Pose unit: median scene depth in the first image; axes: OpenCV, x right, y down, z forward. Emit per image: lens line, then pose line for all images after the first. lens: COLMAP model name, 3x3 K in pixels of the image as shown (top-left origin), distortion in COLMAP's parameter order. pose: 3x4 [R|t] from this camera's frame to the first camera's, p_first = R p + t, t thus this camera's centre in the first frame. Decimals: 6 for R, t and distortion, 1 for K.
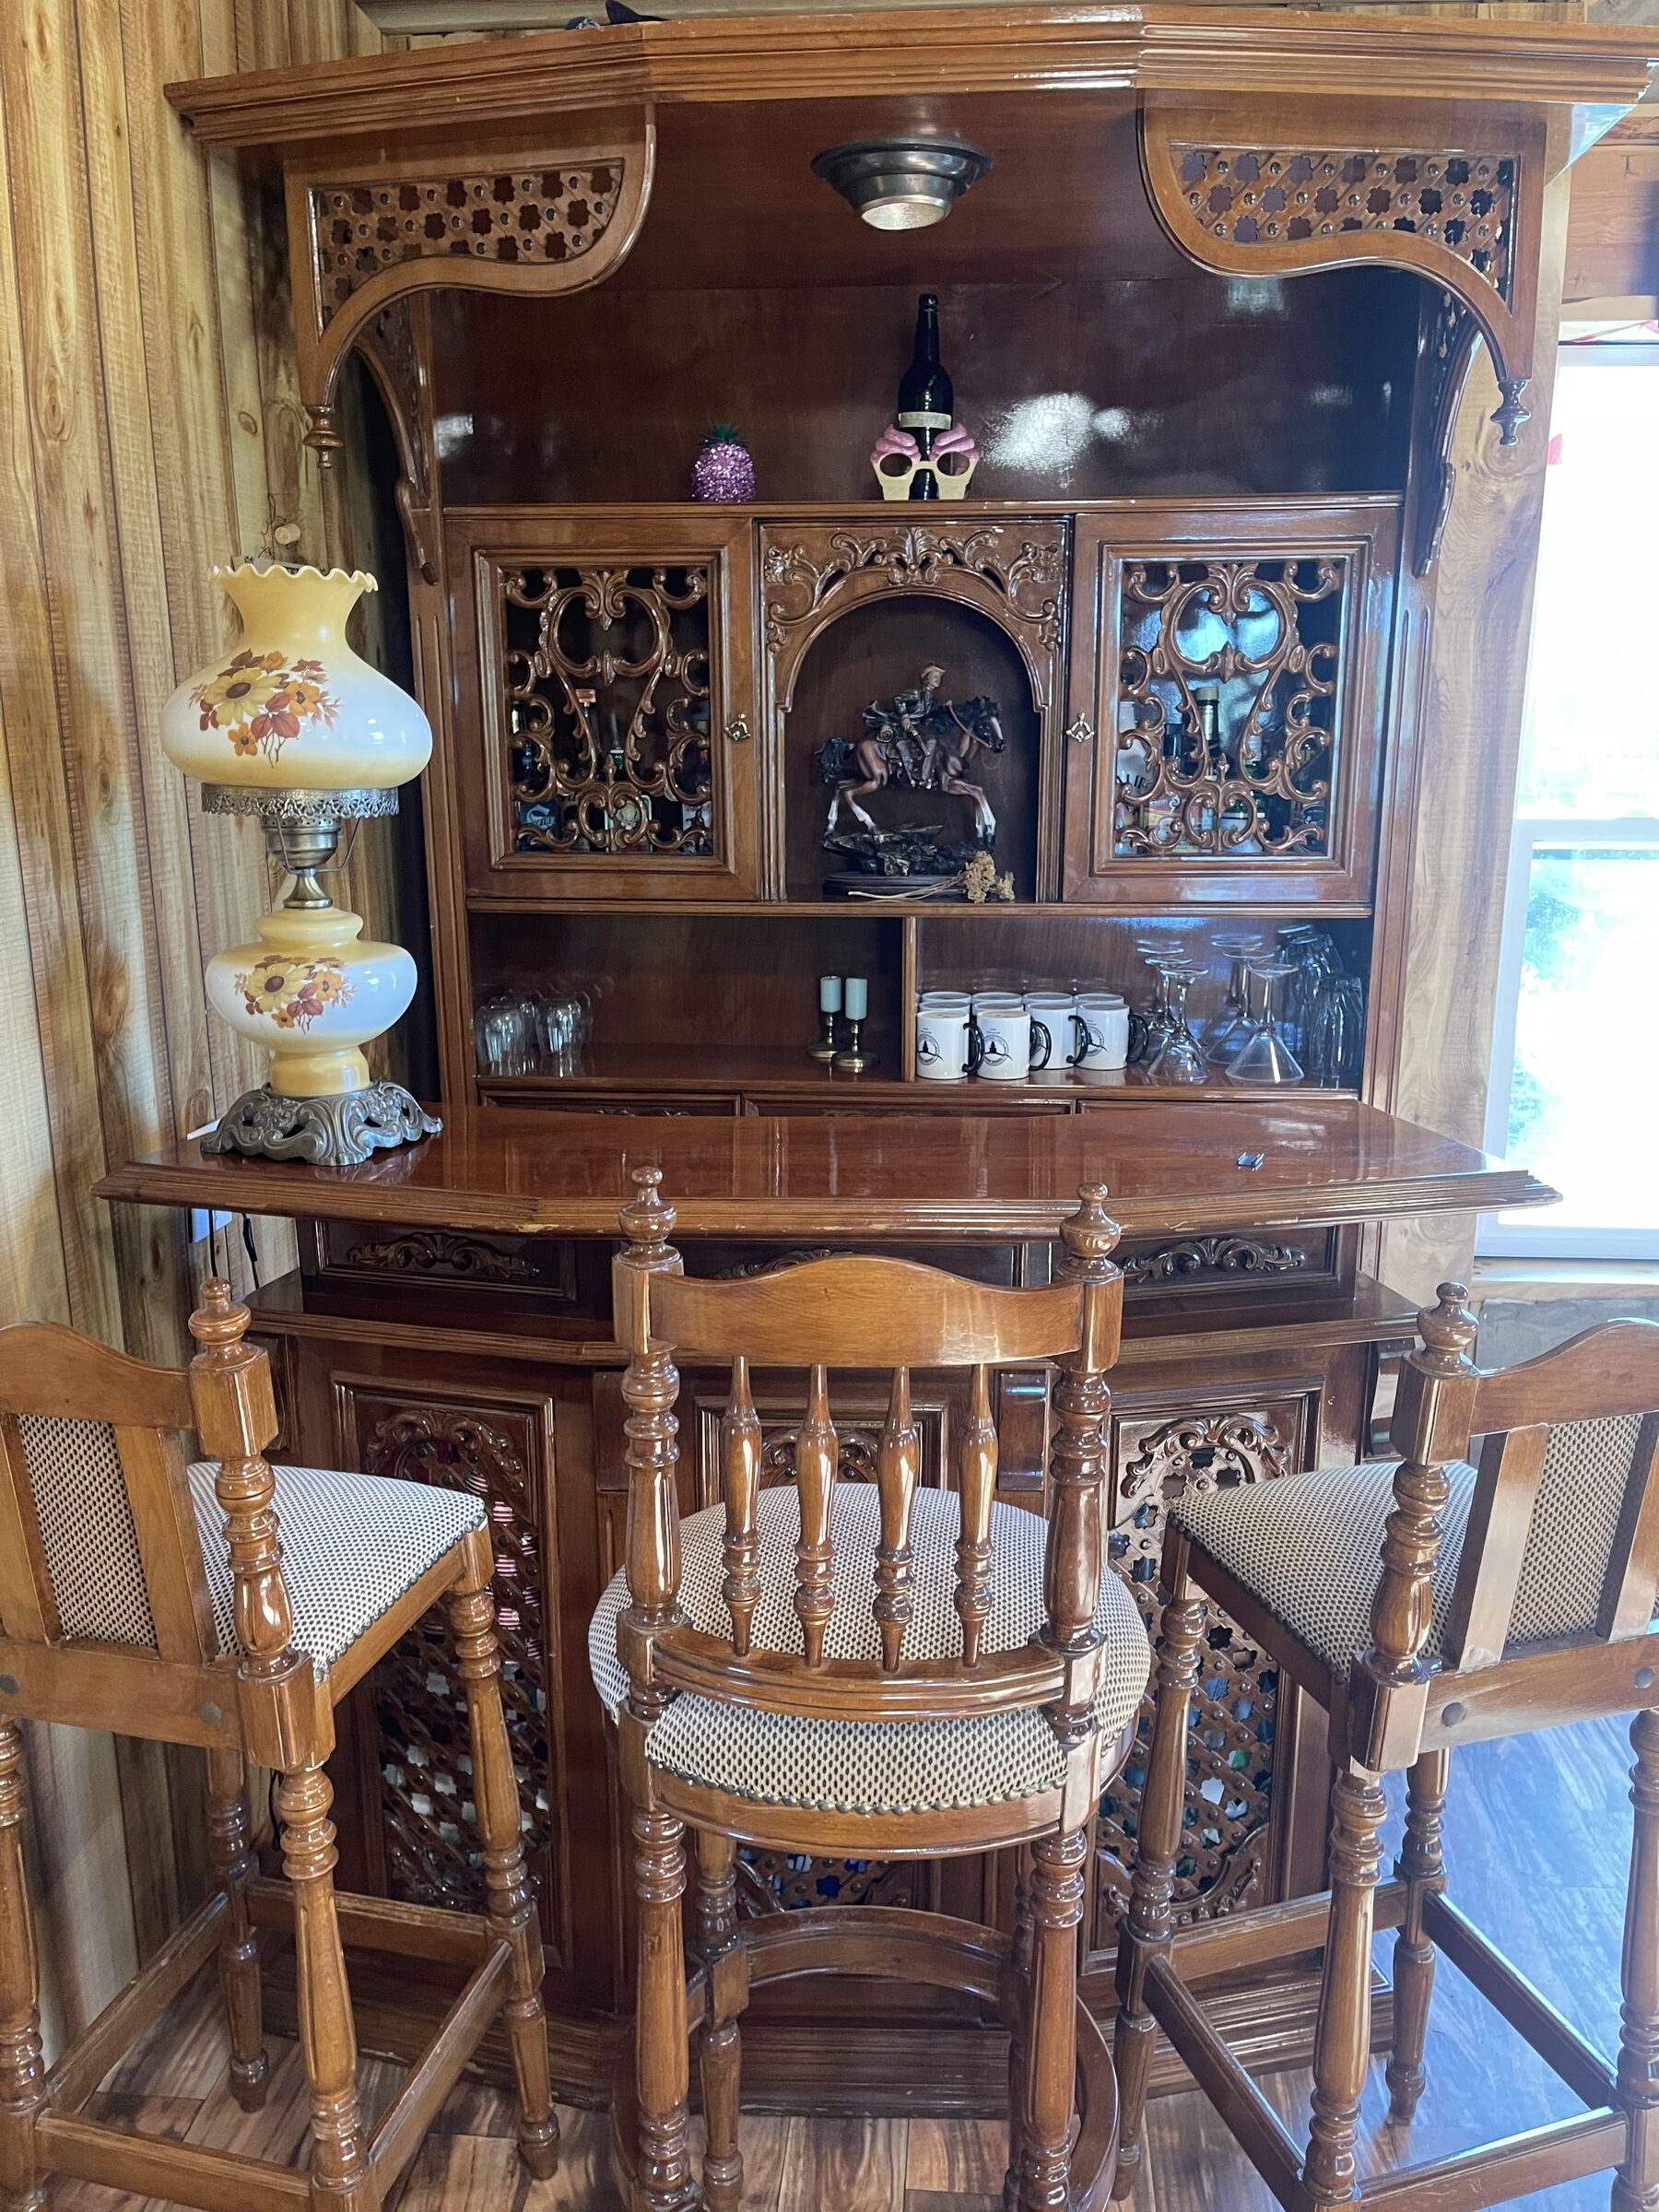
lens RADIAL K [[1641.3, 0, 829.5], [0, 1641.3, 1106.0], [0, 0, 1]] dist [0.037503, -0.063974]
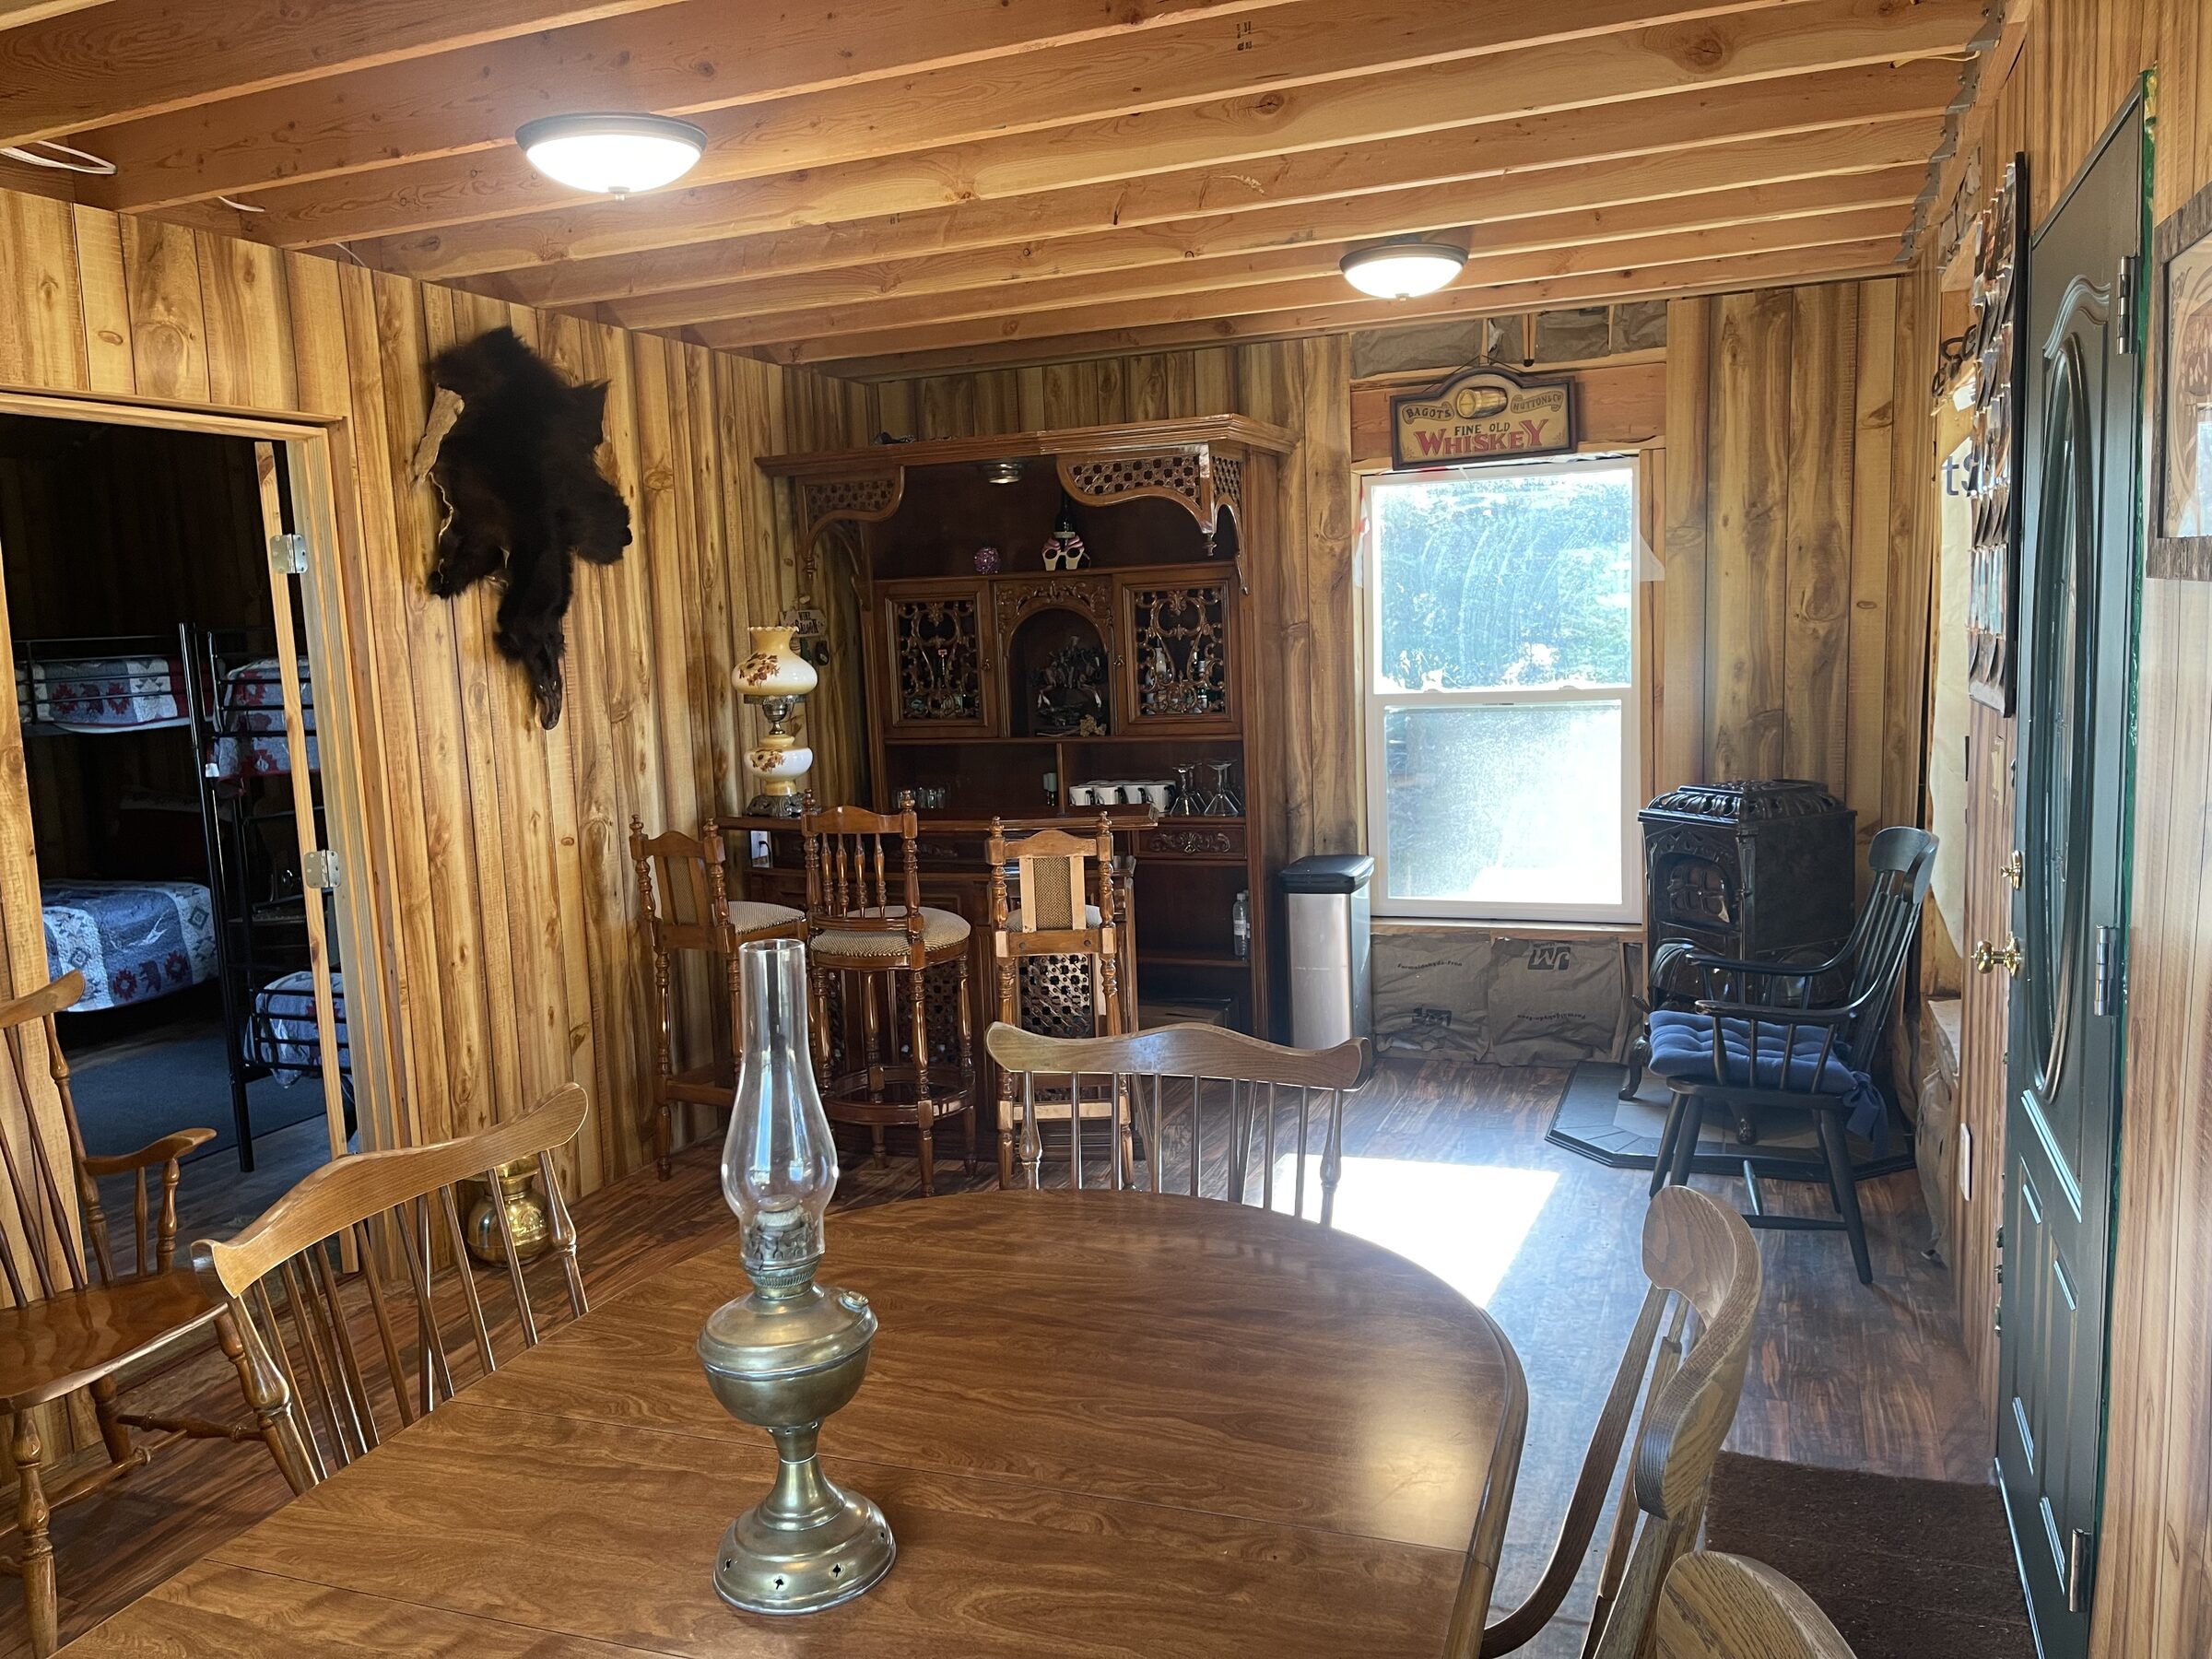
lens RADIAL K [[1641.3, 0, 1106.0], [0, 1641.3, 829.5], [0, 0, 1]] dist [0.037503, -0.063974]
pose [[0.957530, -0.001854, -0.288327, 1.012816], [-0.028282, 0.994553, -0.100322, 0.303711], [0.286943, 0.104216, 0.952262, -1.505728]]
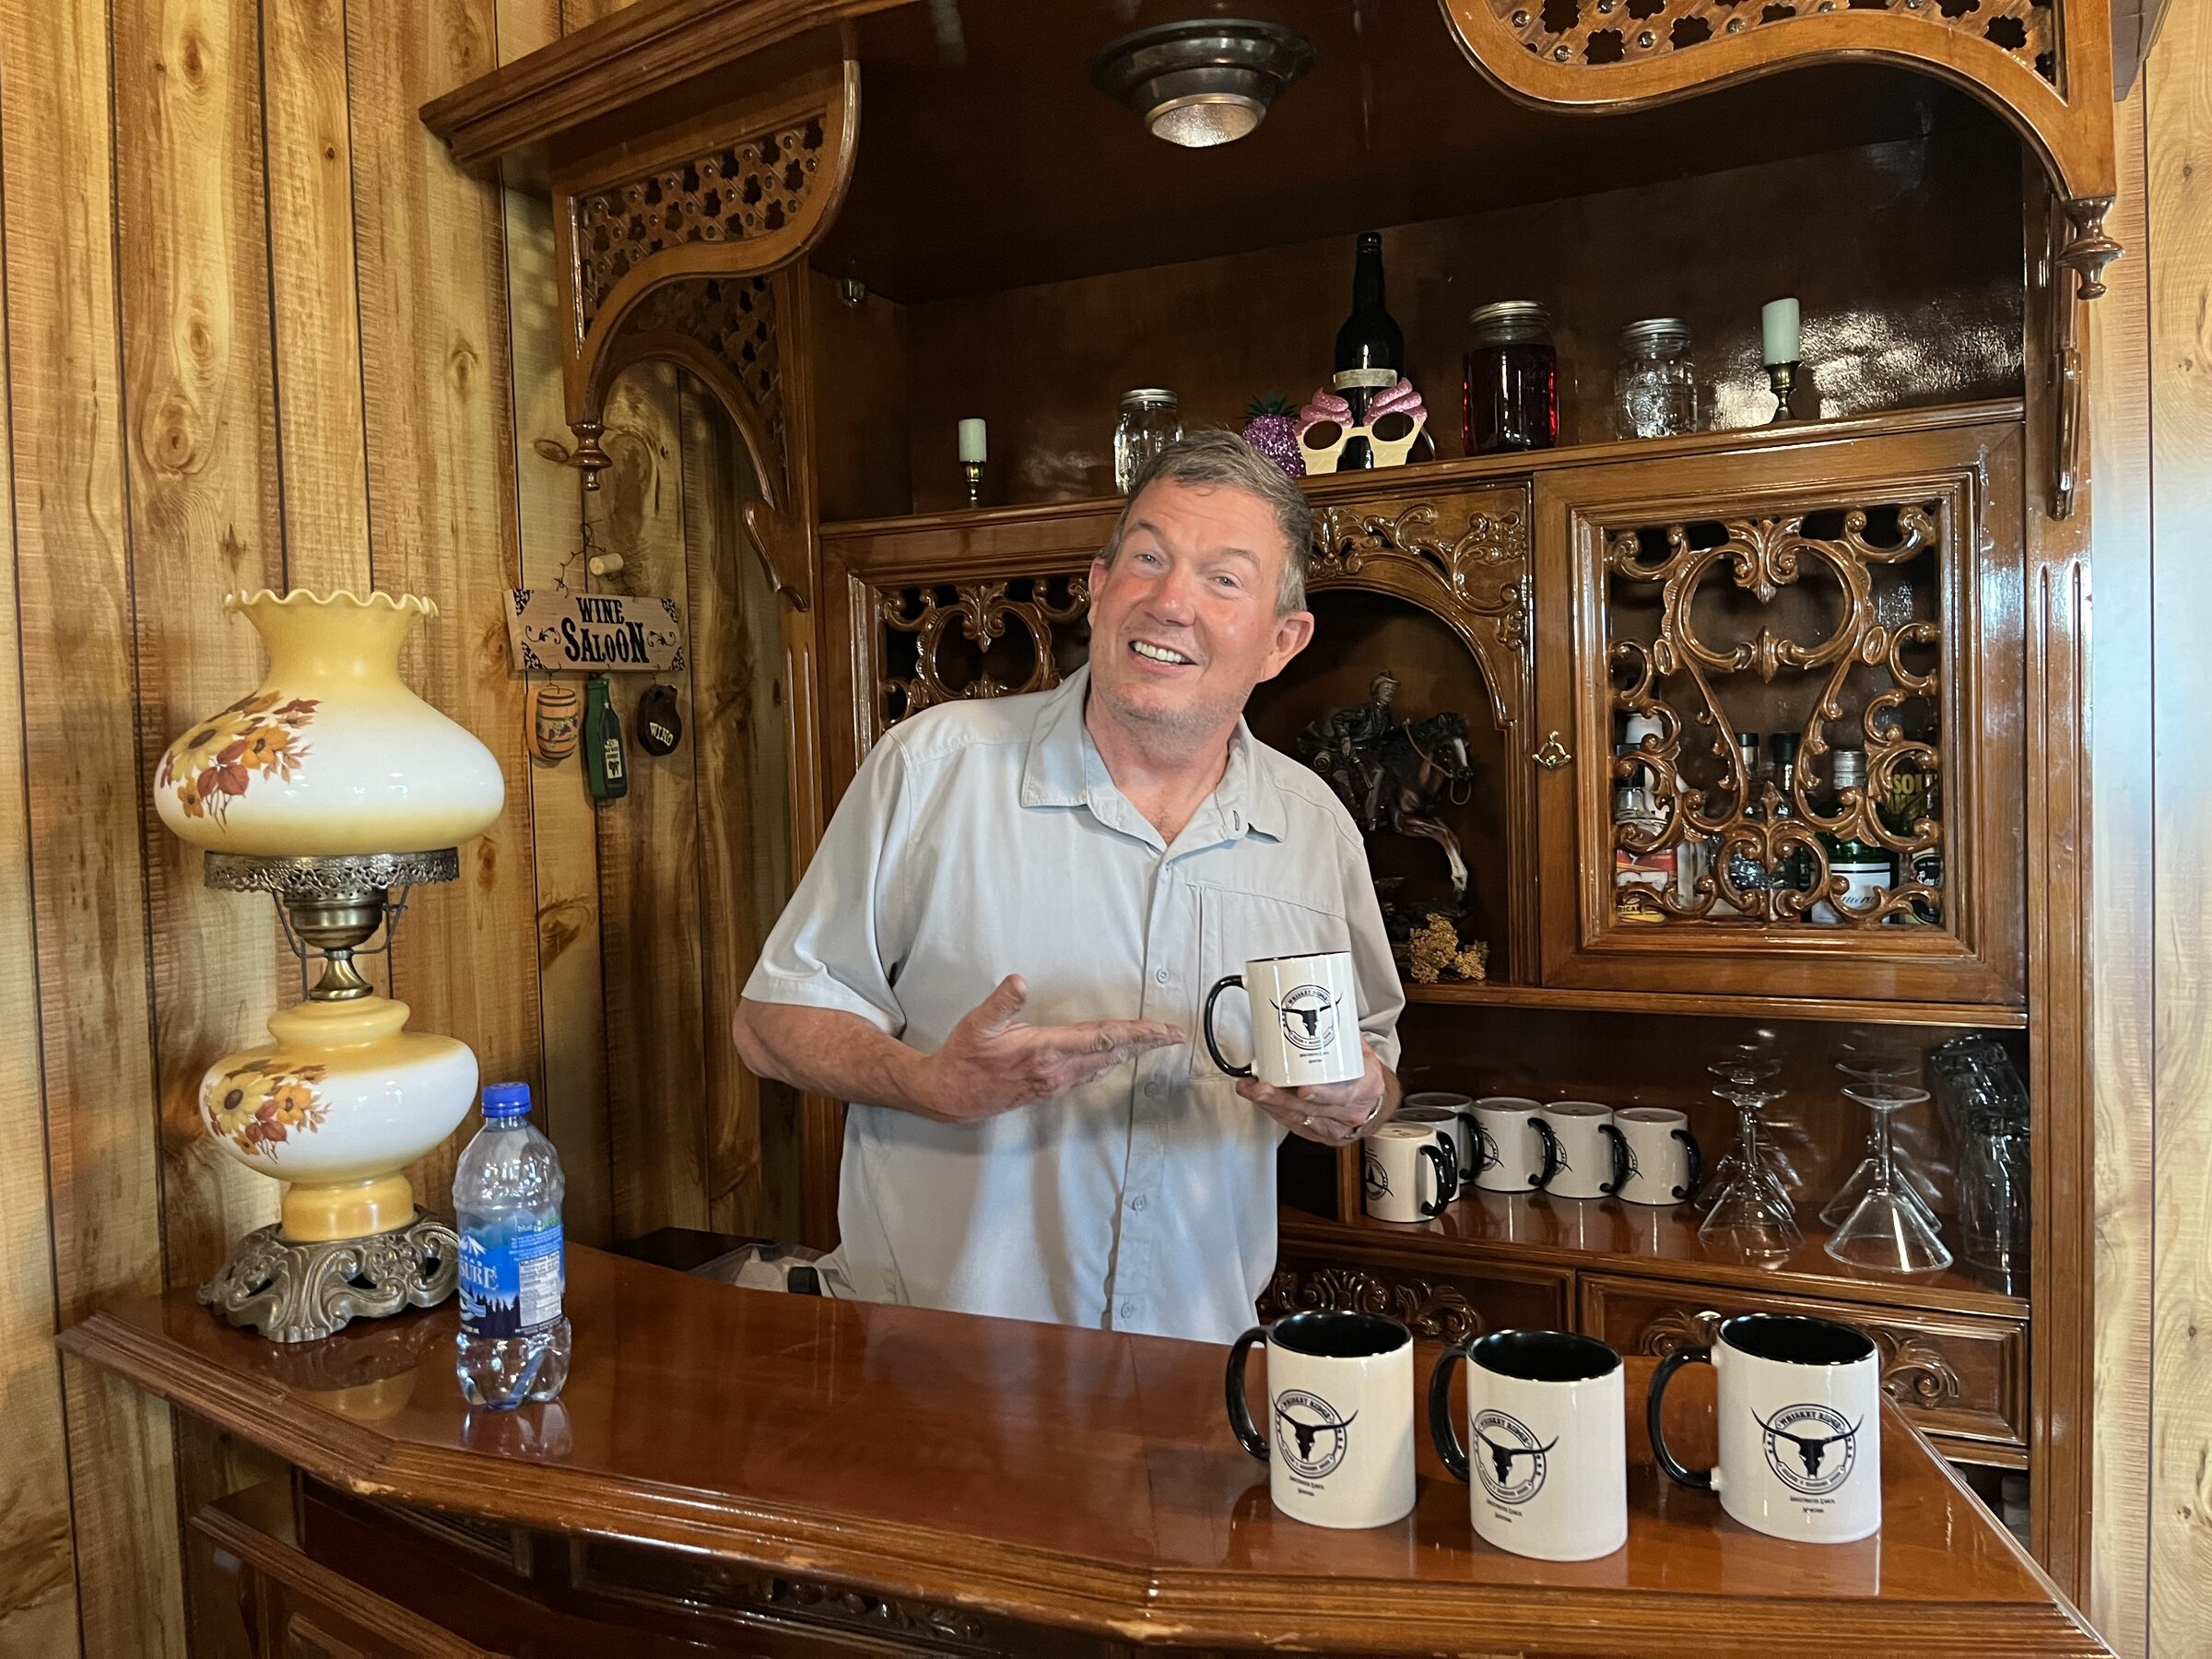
lens RADIAL K [[1659.2, 0, 1096.7], [0, 1659.2, 798.3], [0, 0, 1]] dist [0.034665, -0.001411]
pose [[0.932243, -0.014012, -0.361563, 0.290341], [-0.057010, 0.981081, -0.185015, -0.076858], [0.357315, 0.193091, 0.913806, 0.327556]]
